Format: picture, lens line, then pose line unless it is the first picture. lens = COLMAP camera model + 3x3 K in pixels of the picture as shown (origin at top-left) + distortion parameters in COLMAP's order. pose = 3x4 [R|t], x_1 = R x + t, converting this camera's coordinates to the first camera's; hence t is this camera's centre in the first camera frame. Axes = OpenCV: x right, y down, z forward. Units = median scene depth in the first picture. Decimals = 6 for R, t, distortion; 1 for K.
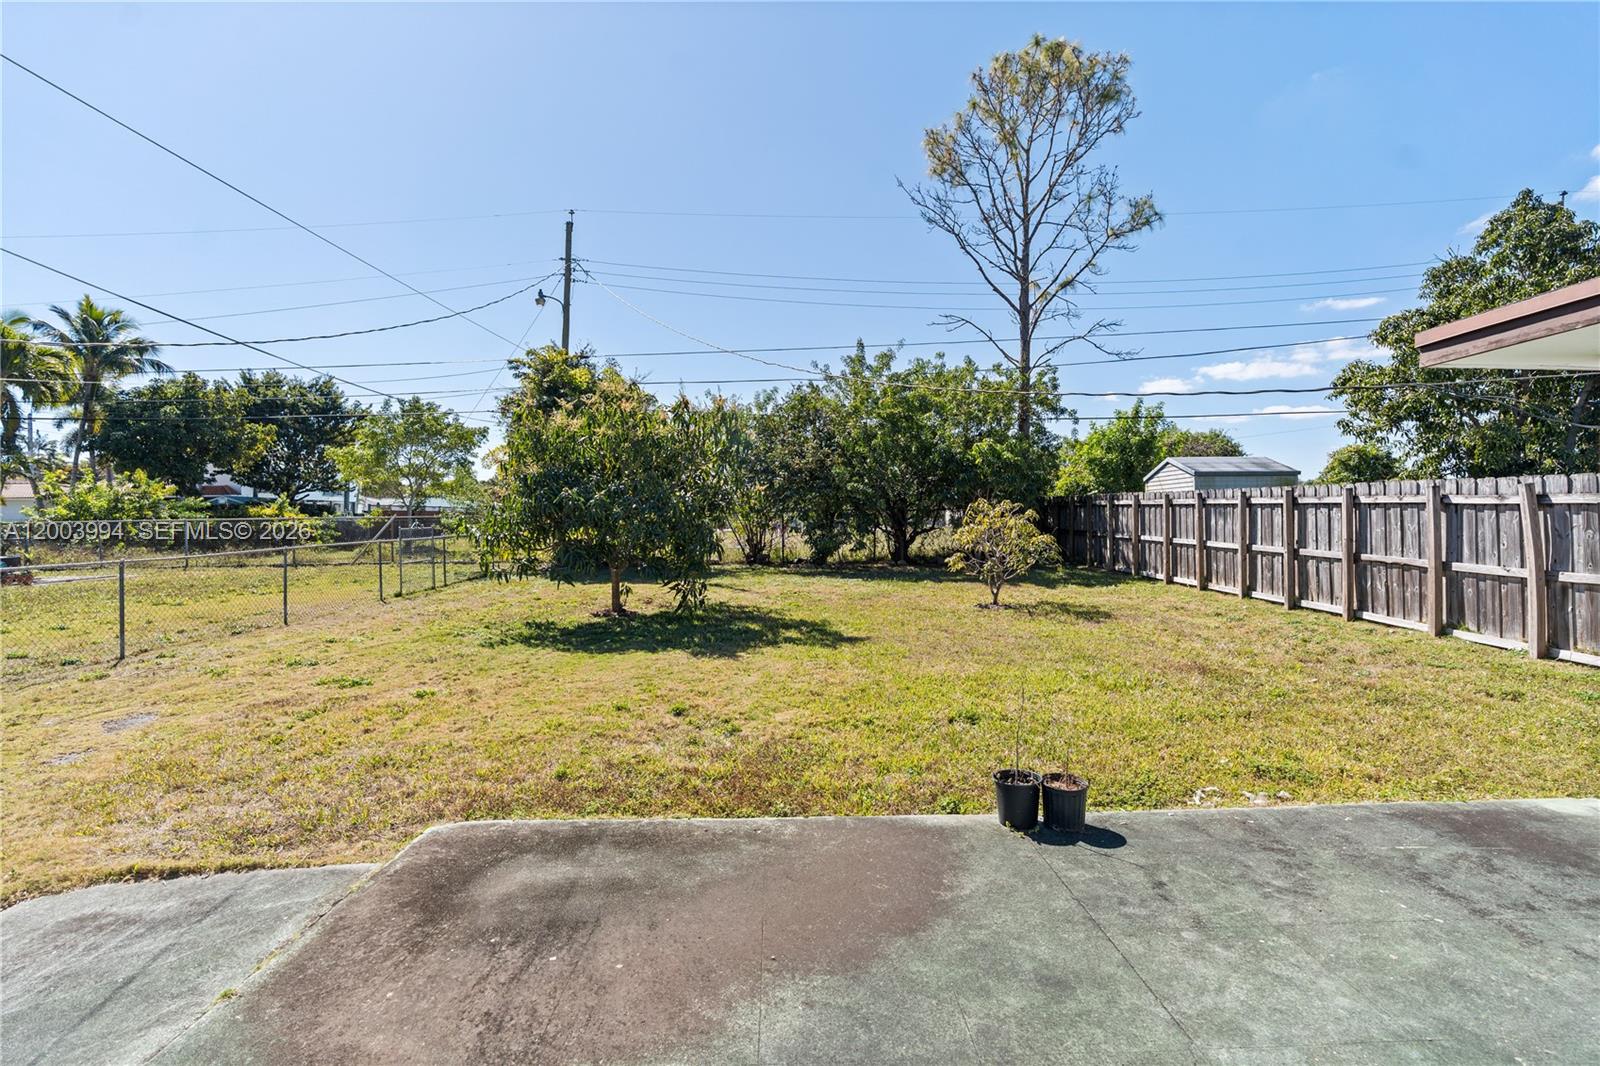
lens RADIAL K [[747.6, 0, 796.8], [0, 747.6, 529.0], [0, 0, 1]] dist [-0.002572, 0.000480]
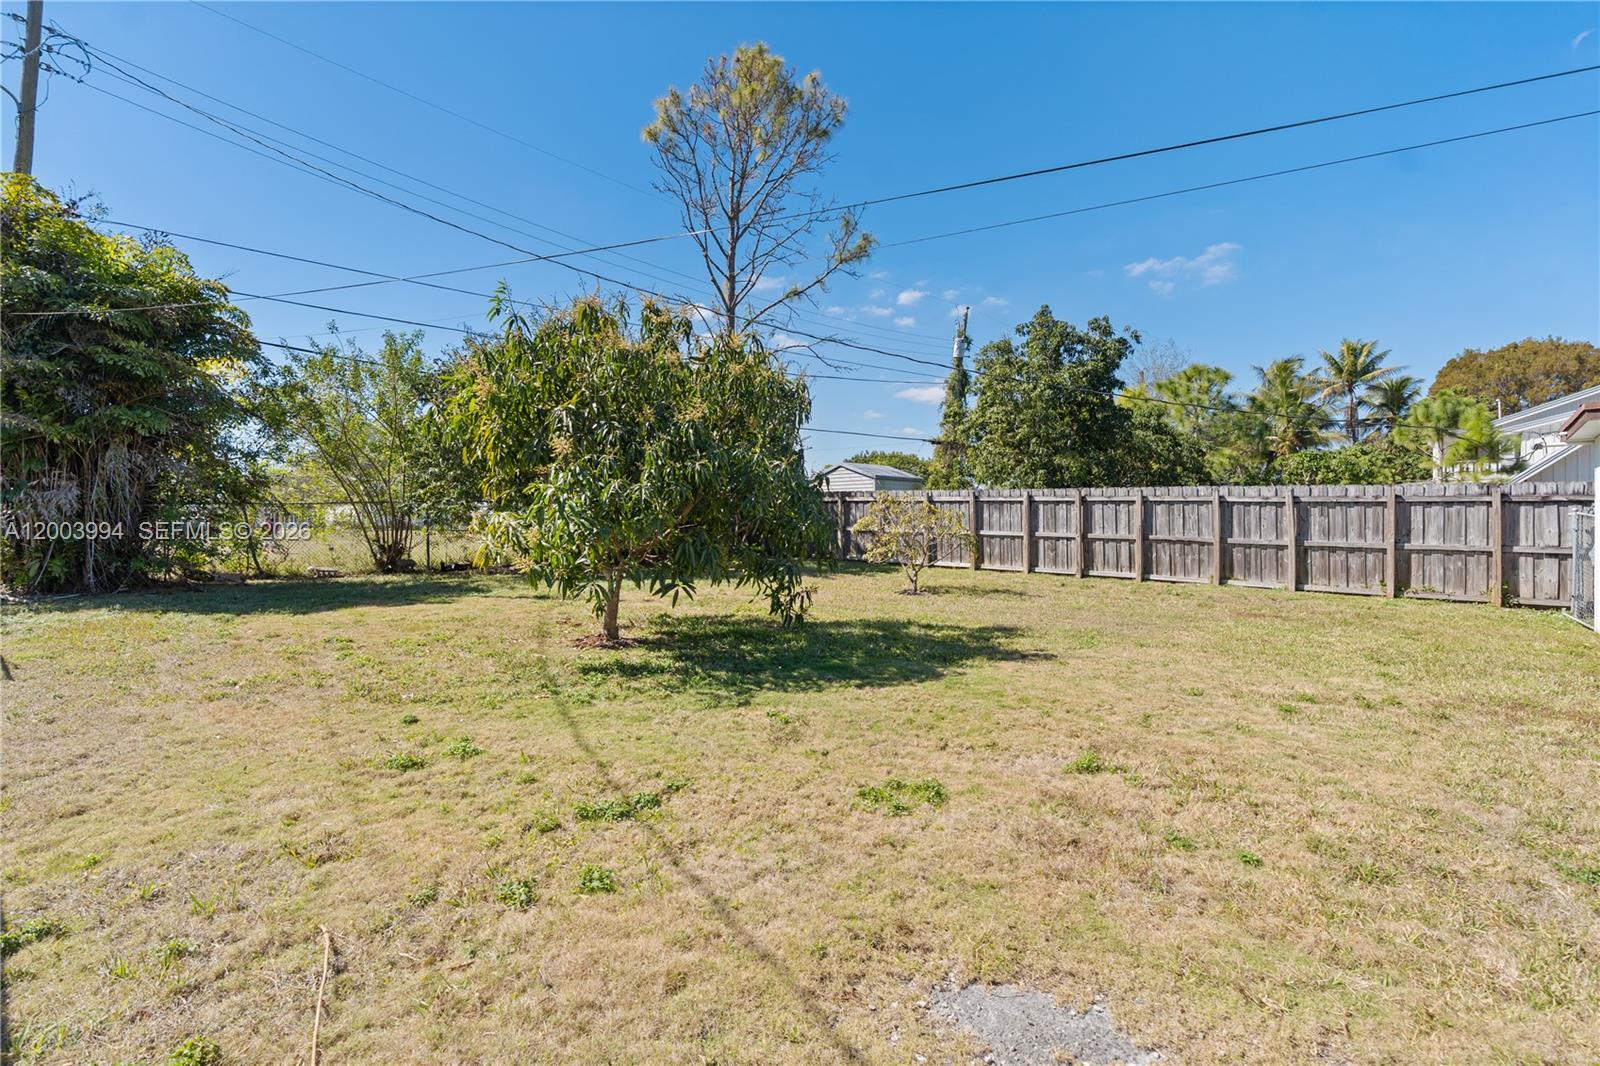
lens RADIAL K [[754.2, 0, 789.8], [0, 754.2, 531.8], [0, 0, 1]] dist [0.000896, 0.000288]
pose [[0.664193, -0.004121, 0.747550, -0.751868], [0.006244, 0.999981, -0.000036, 0.020320], [-0.747535, 0.004692, 0.664206, 0.492660]]
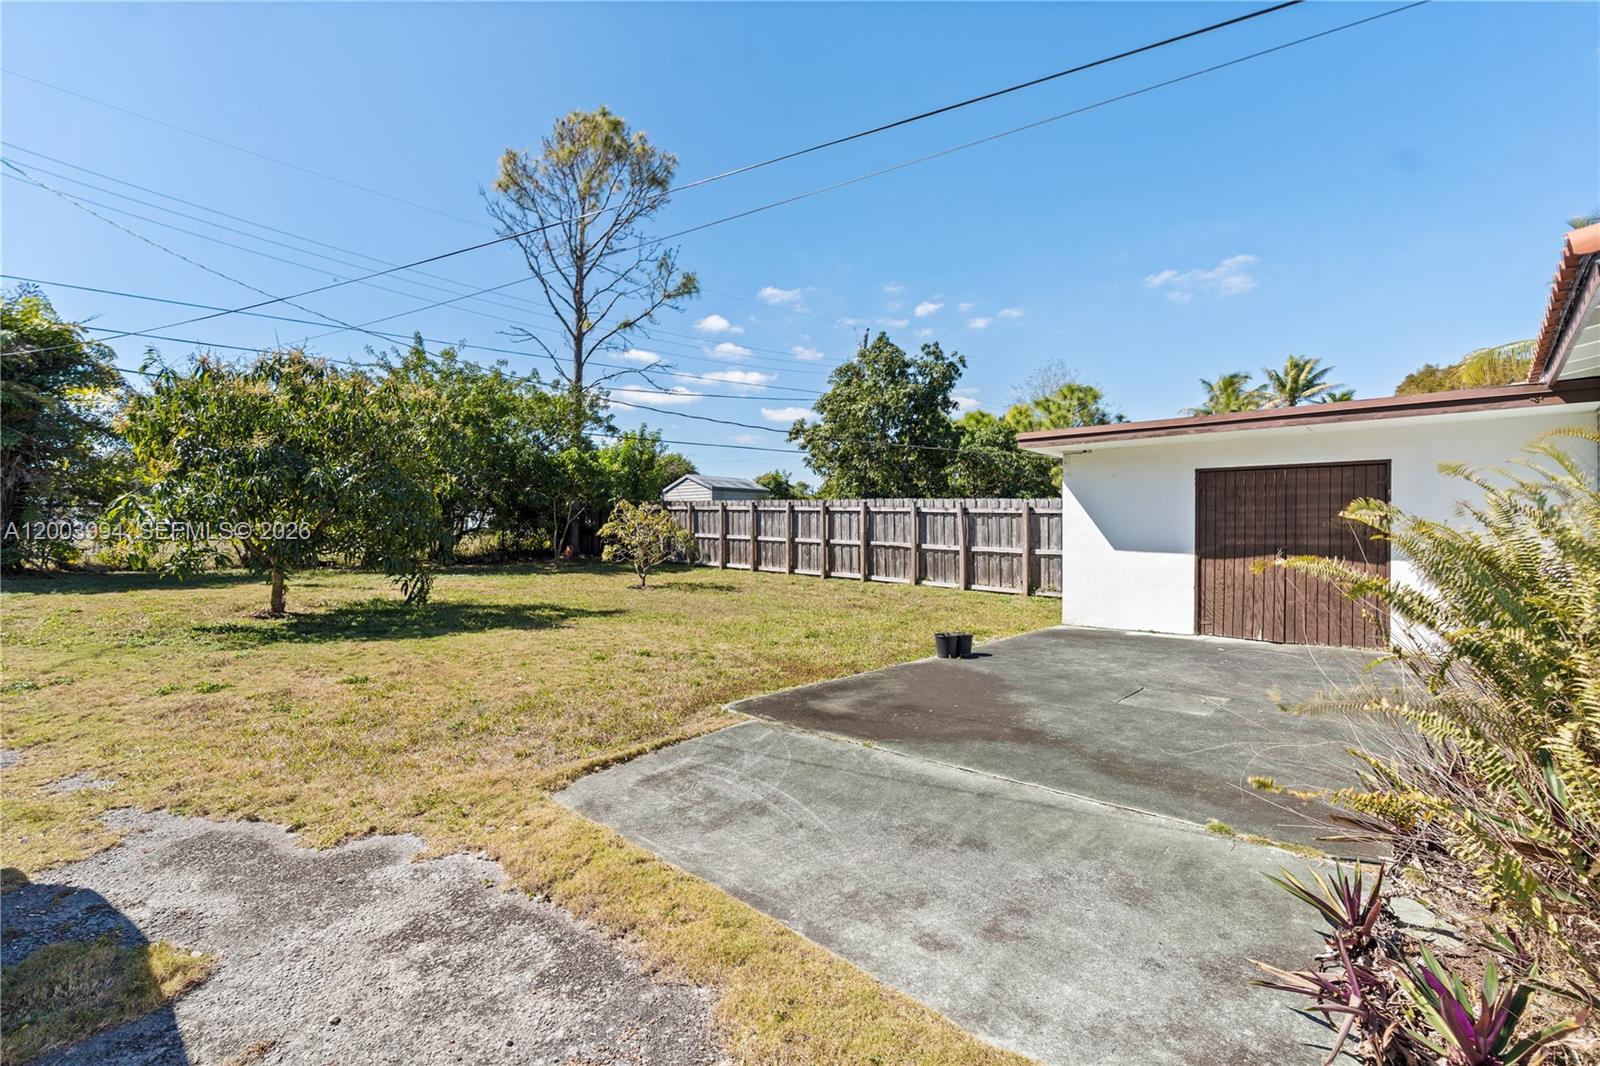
lens RADIAL K [[747.6, 0, 796.8], [0, 747.6, 529.0], [0, 0, 1]] dist [-0.002572, 0.000480]
pose [[0.690015, 0.011586, 0.723702, -0.526867], [-0.002408, 0.999903, -0.013712, 0.026485], [-0.723791, 0.007719, 0.689976, -0.038586]]
